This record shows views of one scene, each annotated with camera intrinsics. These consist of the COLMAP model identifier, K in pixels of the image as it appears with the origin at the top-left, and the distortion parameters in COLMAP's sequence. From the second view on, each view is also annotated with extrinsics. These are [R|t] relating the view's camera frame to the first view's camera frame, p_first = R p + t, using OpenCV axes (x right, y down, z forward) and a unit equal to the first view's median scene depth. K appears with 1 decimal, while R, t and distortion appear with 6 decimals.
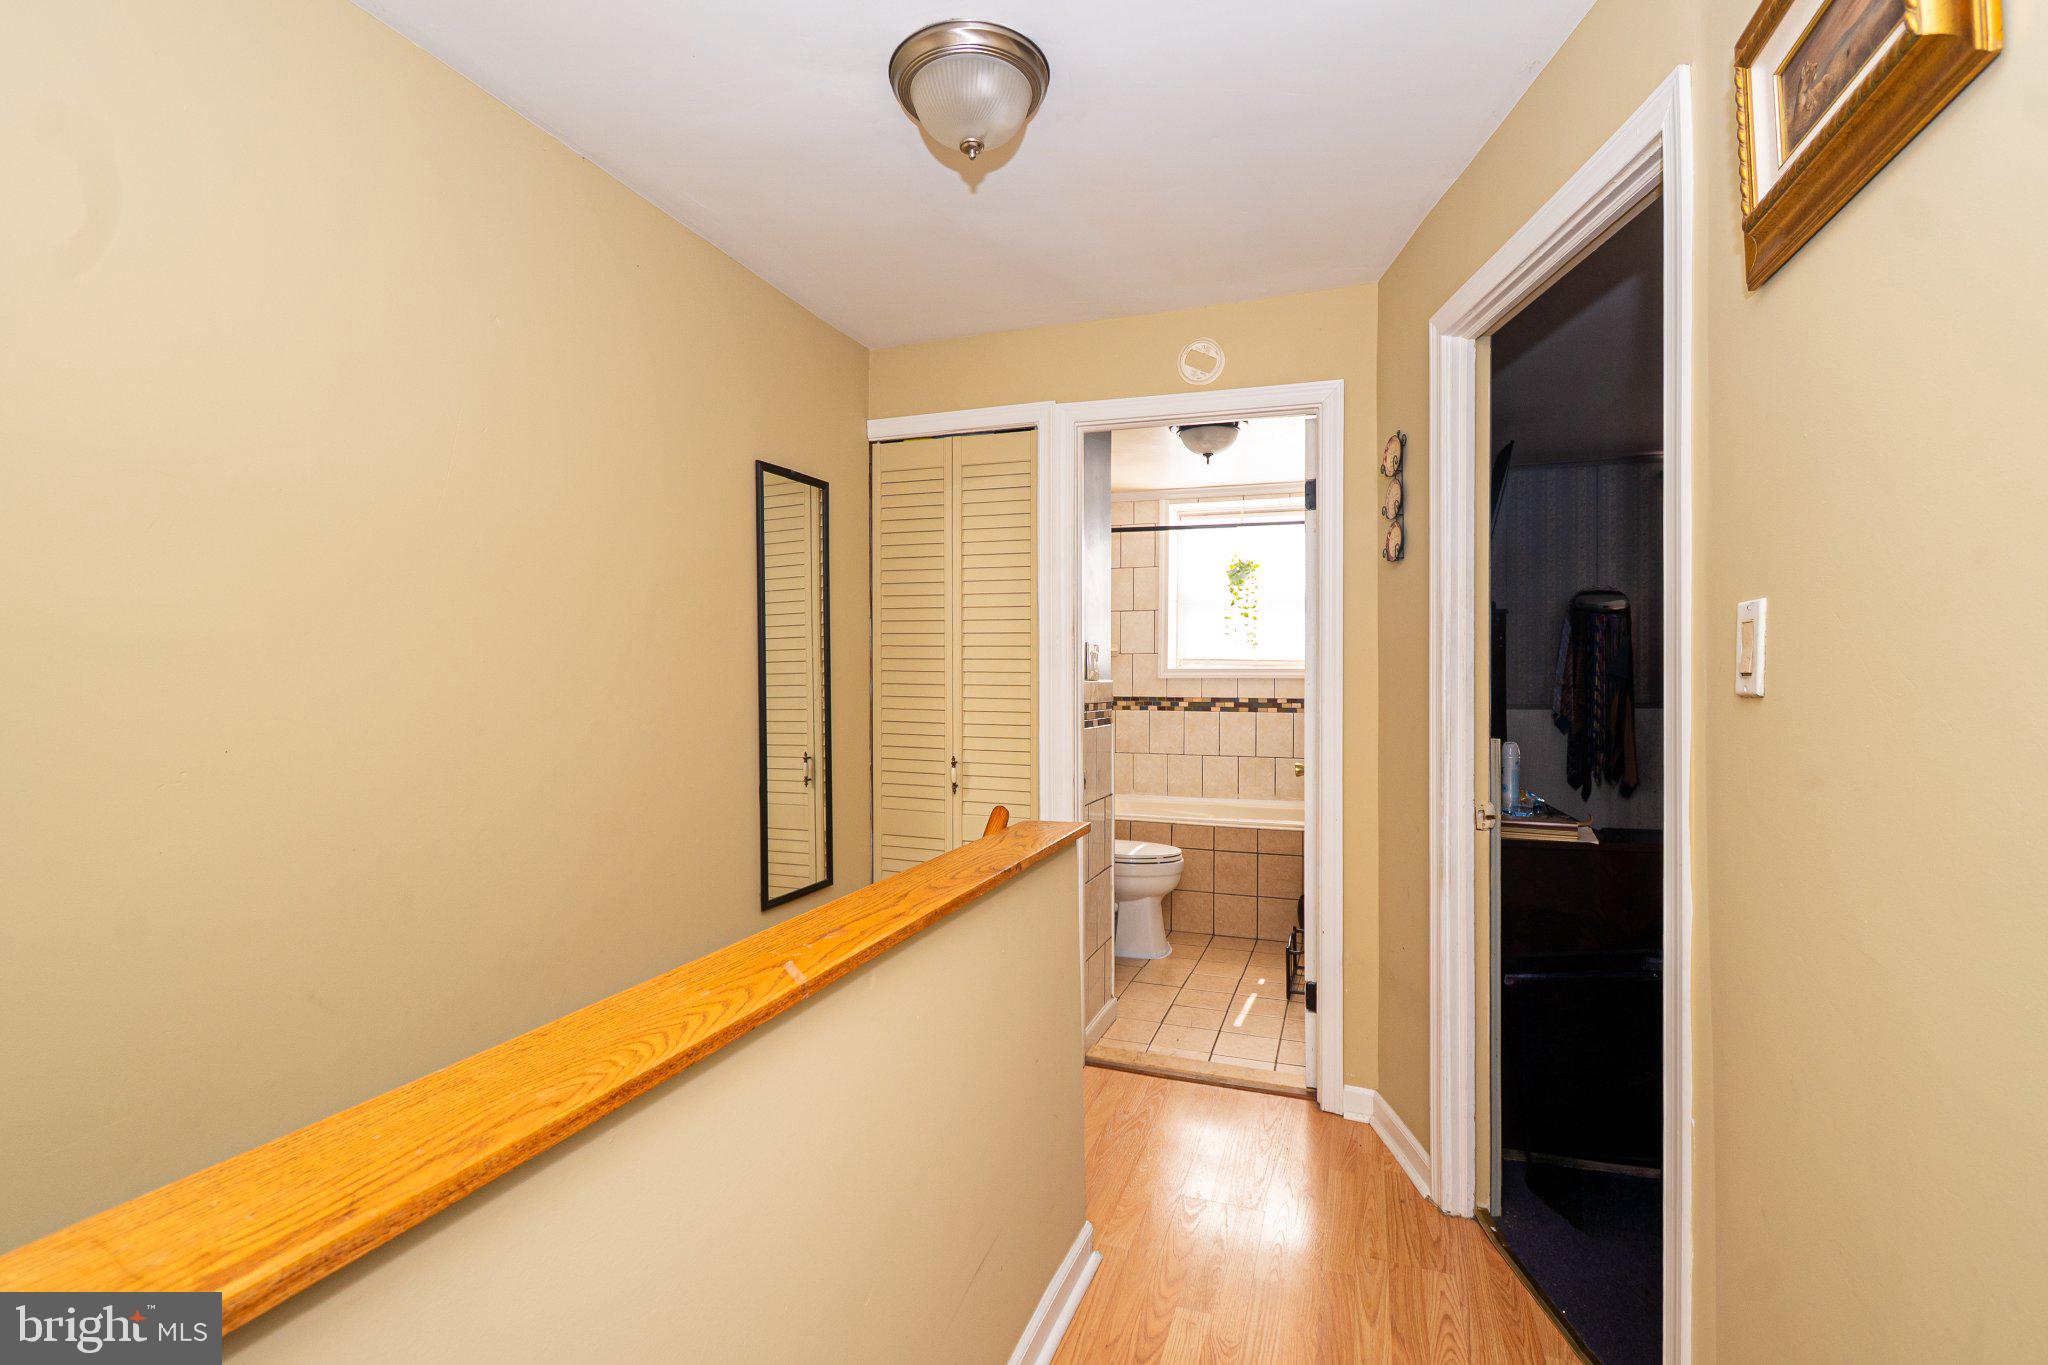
lens RADIAL K [[914.7, 0, 1034.0], [0, 914.7, 684.9], [0, 0, 1]] dist [0.009467, -0.001408]
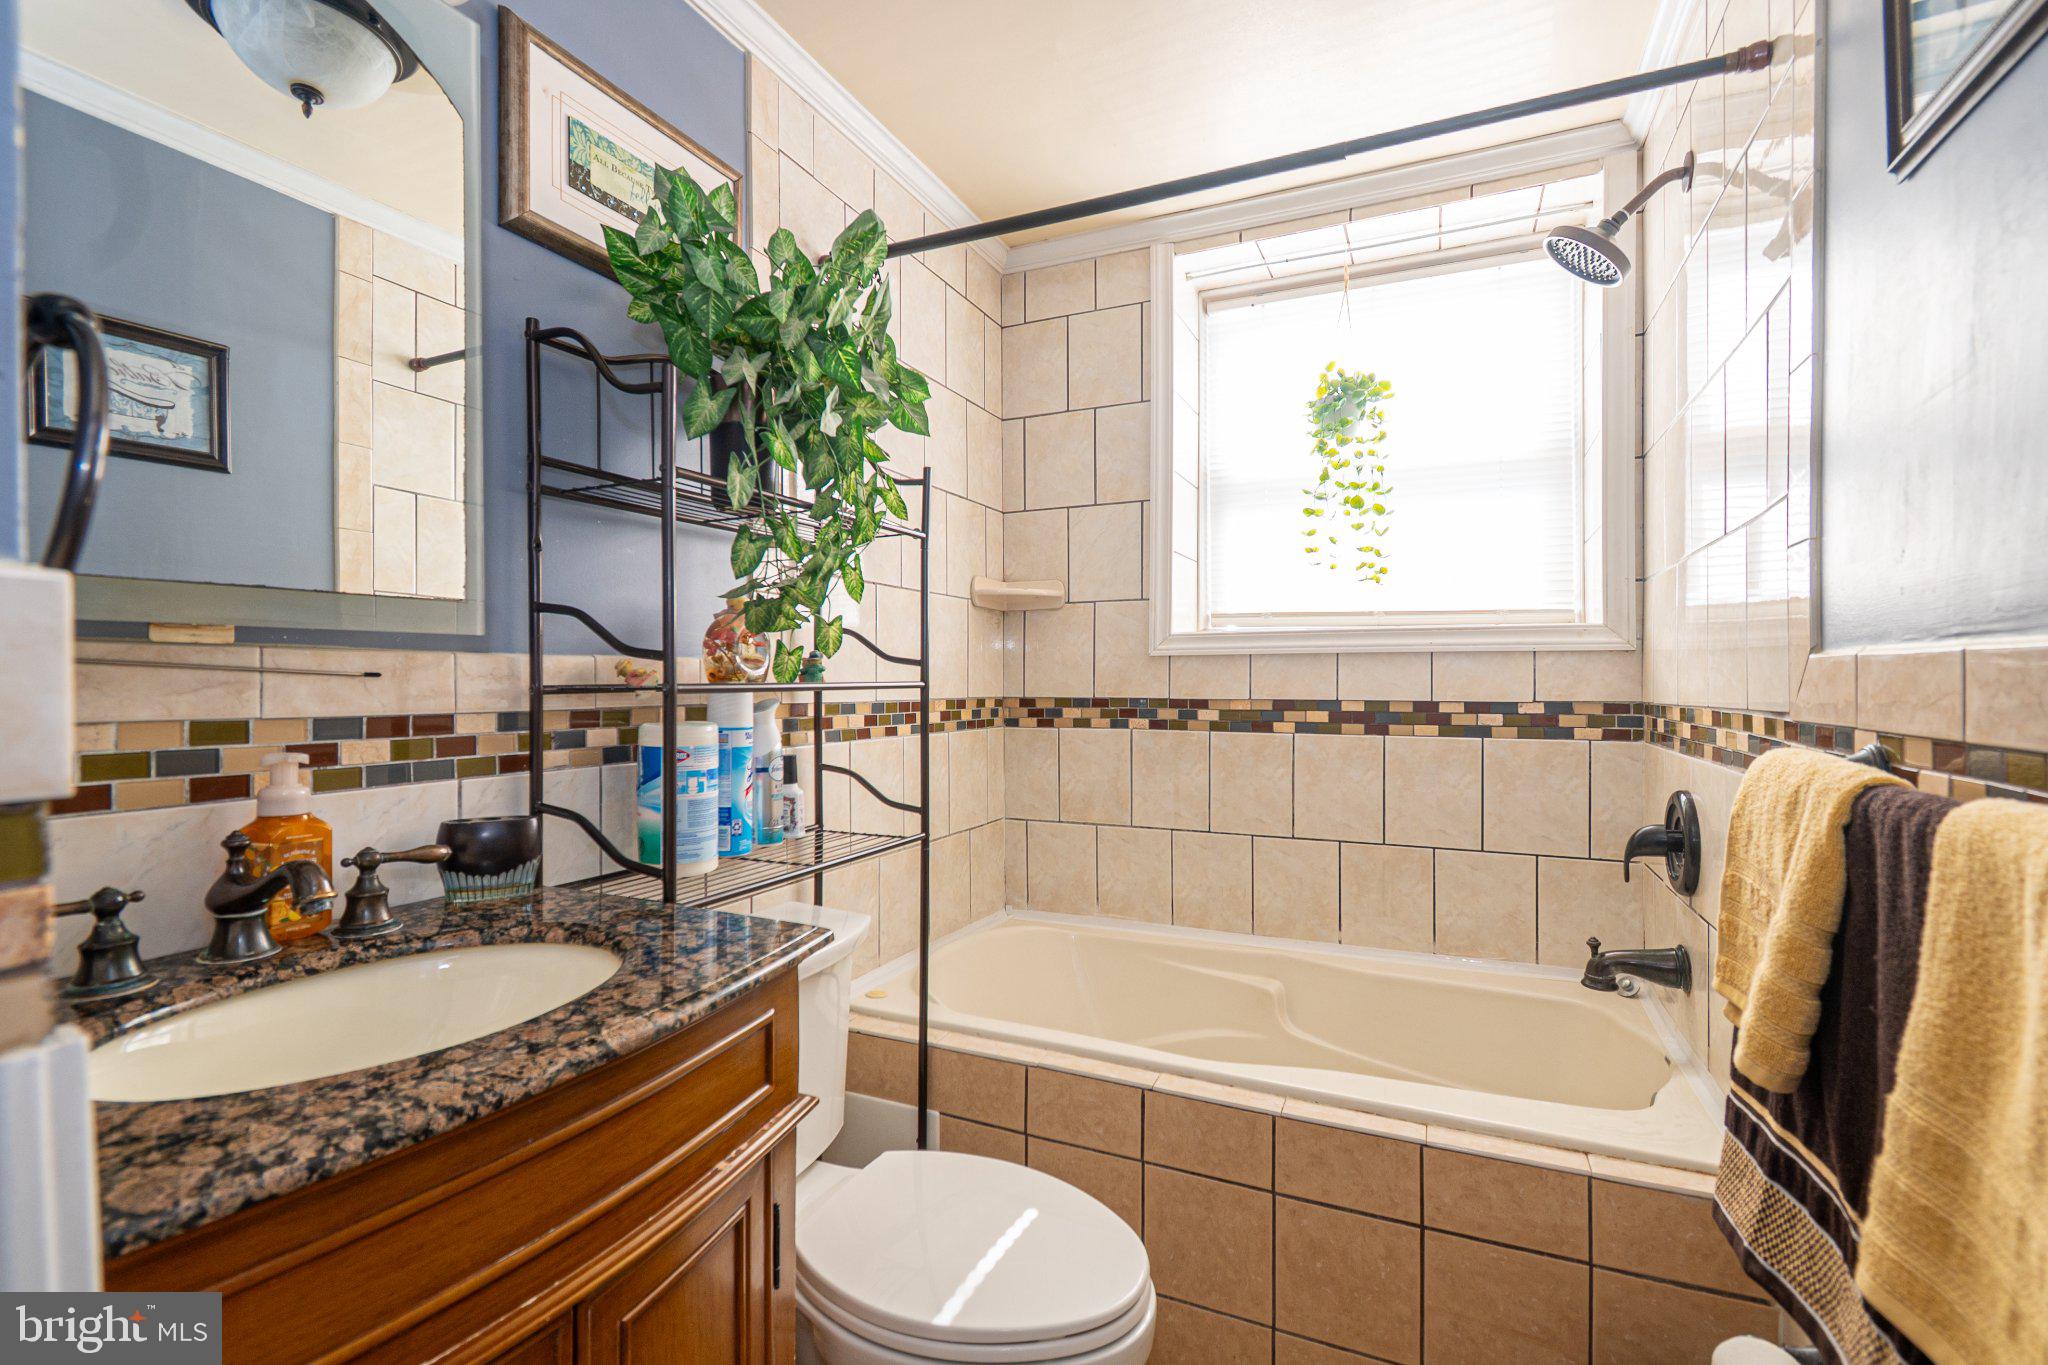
lens RADIAL K [[914.7, 0, 1023.2], [0, 914.7, 684.2], [0, 0, 1]] dist [0.009467, -0.001408]
pose [[0.995659, -0.005823, -0.092892, 0.117163], [0.006471, 0.999957, 0.006679, 0.003062], [0.092849, -0.007251, 0.995654, 0.564383]]
